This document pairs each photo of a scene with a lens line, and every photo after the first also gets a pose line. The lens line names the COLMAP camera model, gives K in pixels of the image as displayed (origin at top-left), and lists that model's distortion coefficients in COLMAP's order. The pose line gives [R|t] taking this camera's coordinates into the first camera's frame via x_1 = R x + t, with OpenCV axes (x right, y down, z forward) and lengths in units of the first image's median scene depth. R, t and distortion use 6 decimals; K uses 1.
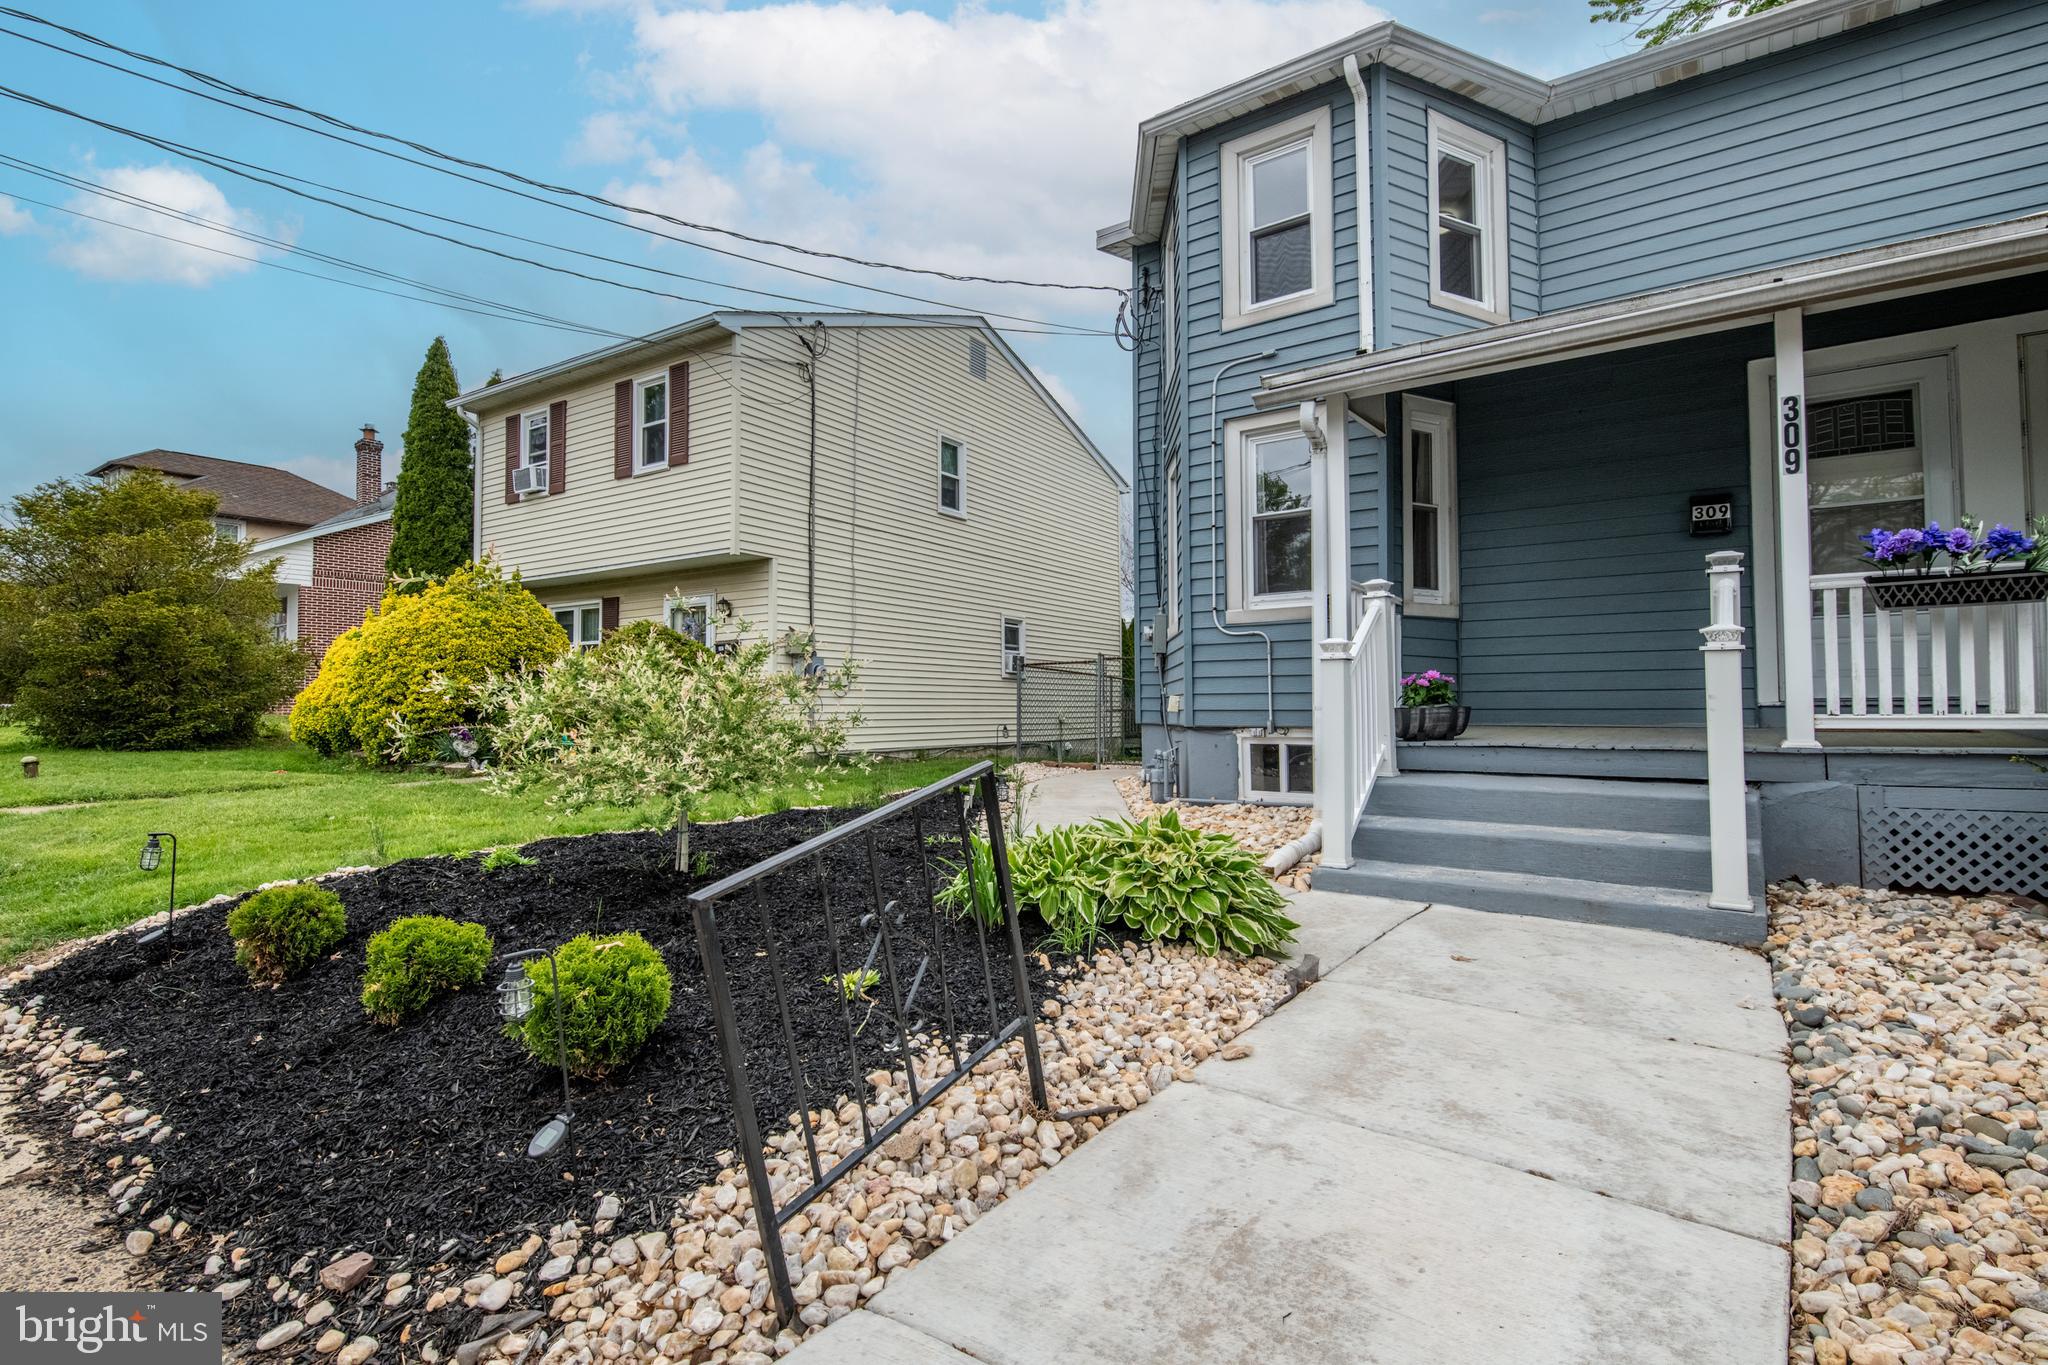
lens RADIAL K [[973.1, 0, 1039.1], [0, 973.1, 675.3], [0, 0, 1]] dist [-0.000061, -0.006720]
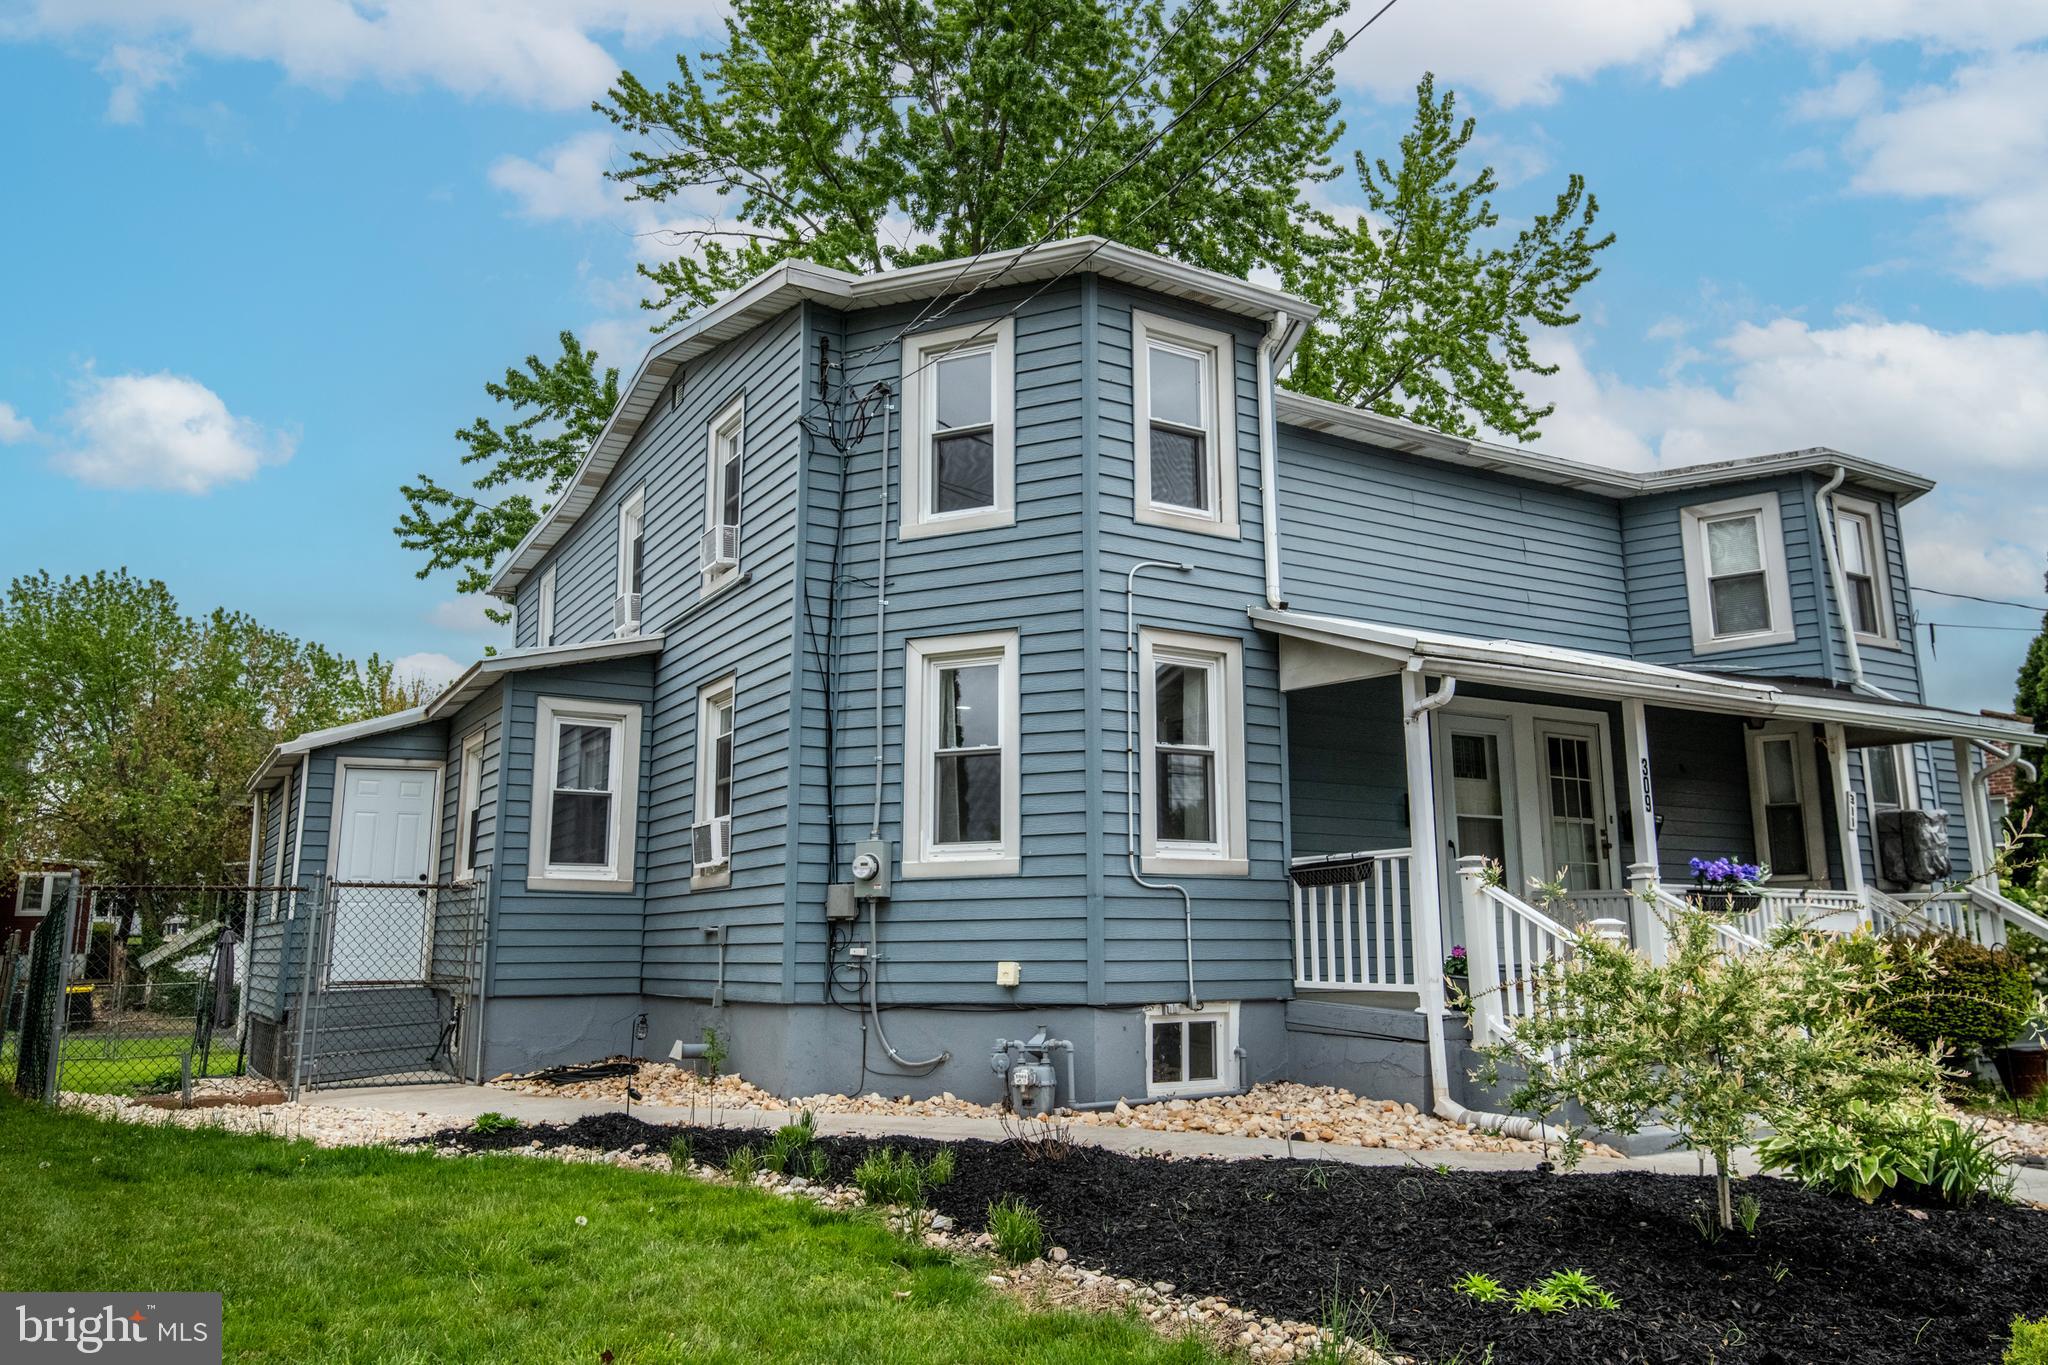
lens RADIAL K [[1461.8, 0, 1033.8], [0, 1461.8, 670.0], [0, 0, 1]] dist [0.027792, 0.001014]
pose [[0.379810, 0.173725, 0.908606, -1.066455], [-0.027239, 0.983882, -0.176732, -0.001500], [-0.924663, 0.042375, 0.378420, 0.669304]]
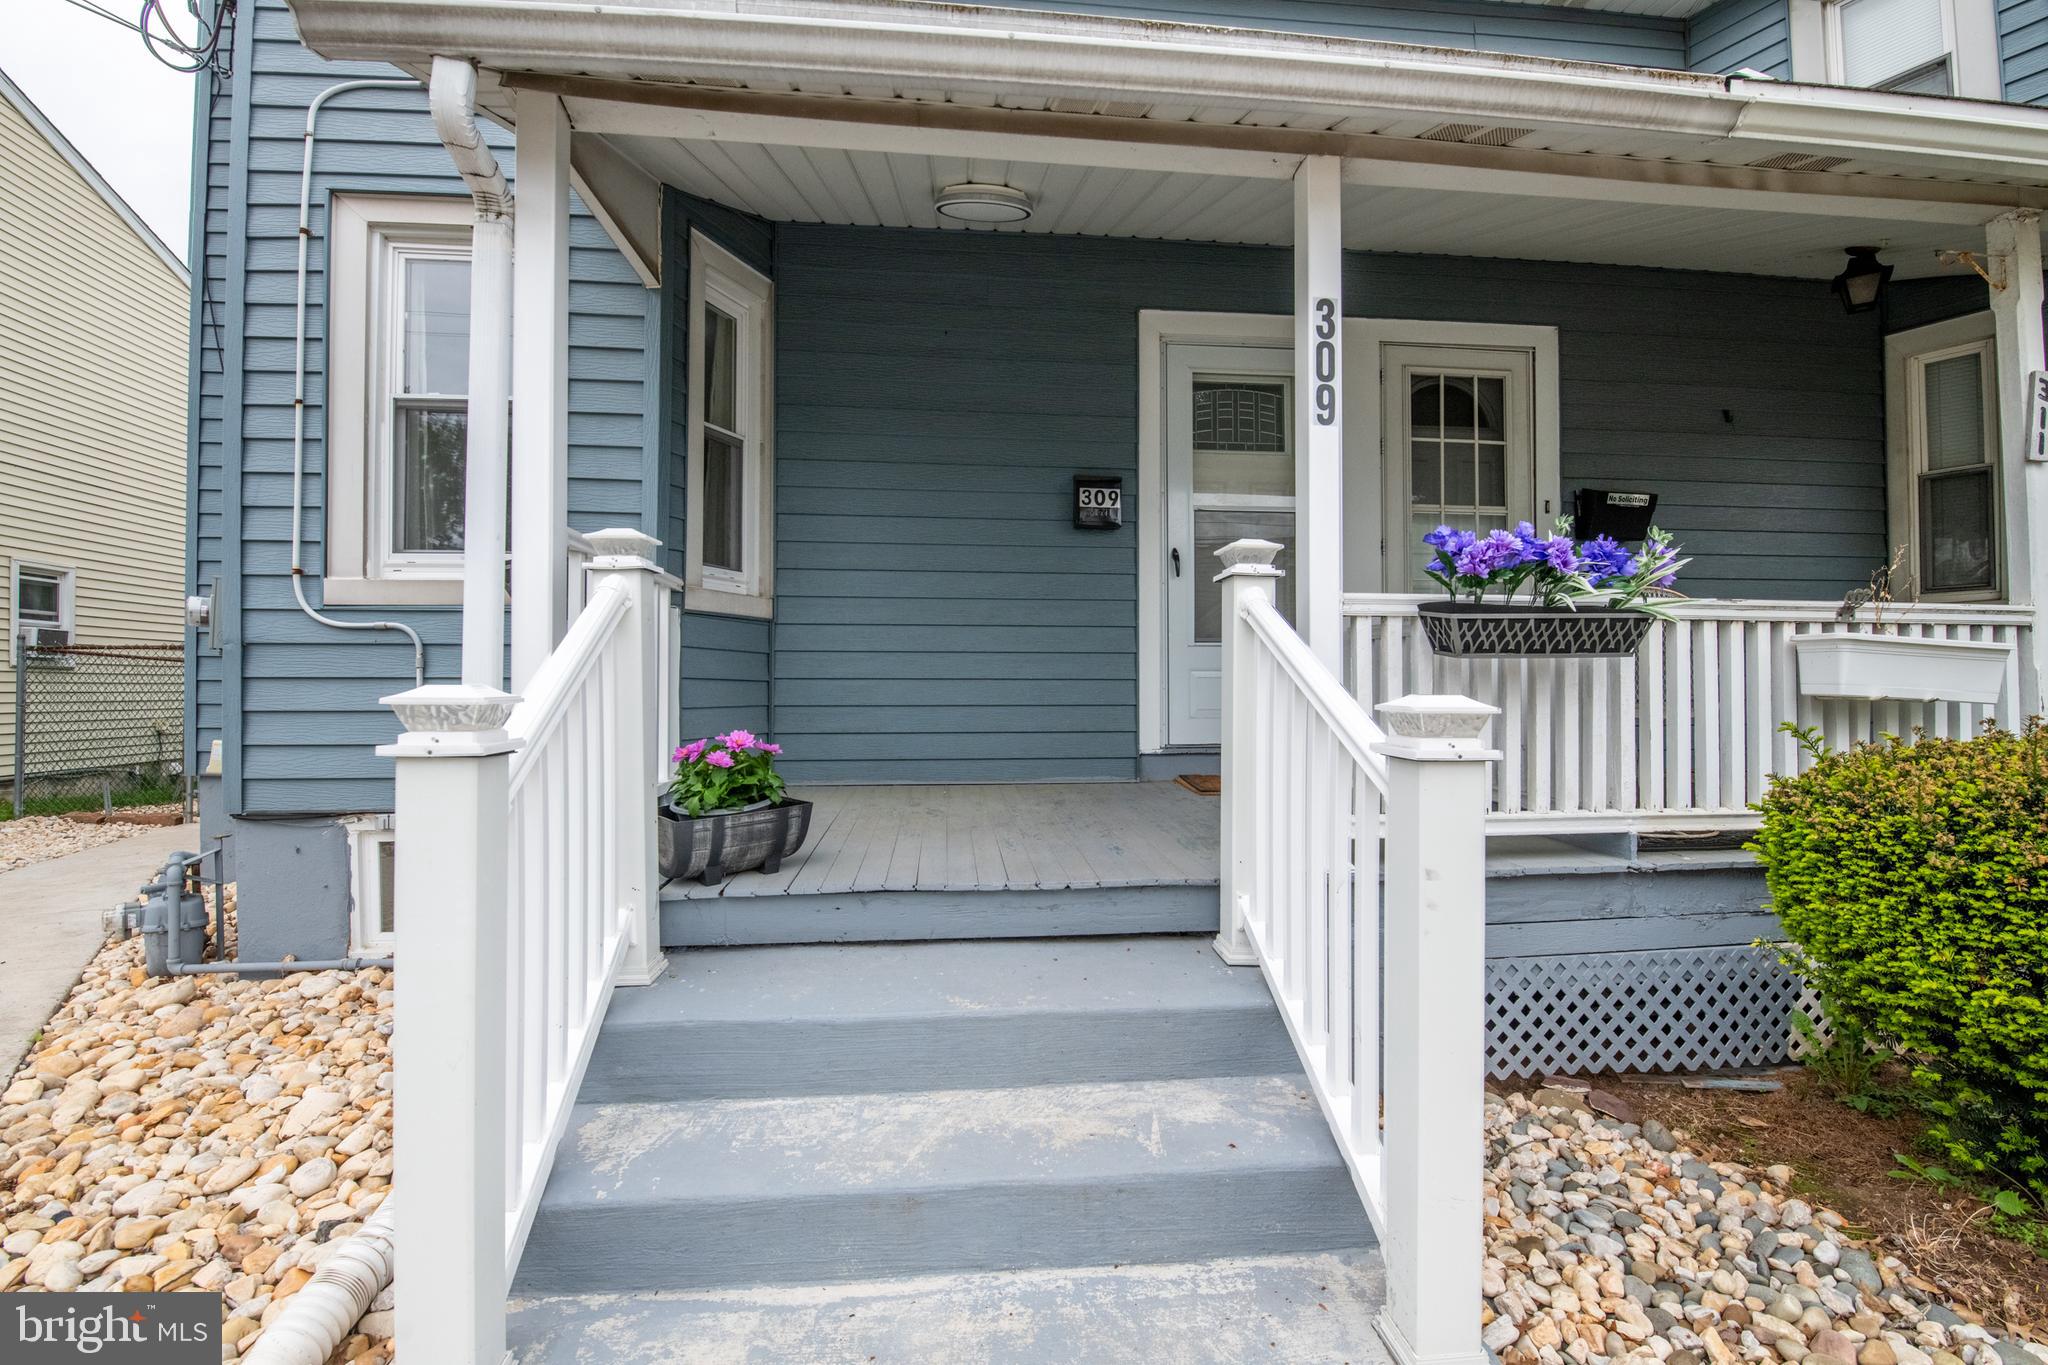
lens RADIAL K [[884.0, 0, 1031.2], [0, 884.0, 674.6], [0, 0, 1]] dist [-0.001362, -0.011159]
pose [[0.745775, 0.010701, 0.666112, 0.177402], [-0.025364, 0.999602, 0.012339, -0.034405], [-0.665715, -0.026097, 0.745749, 0.466994]]
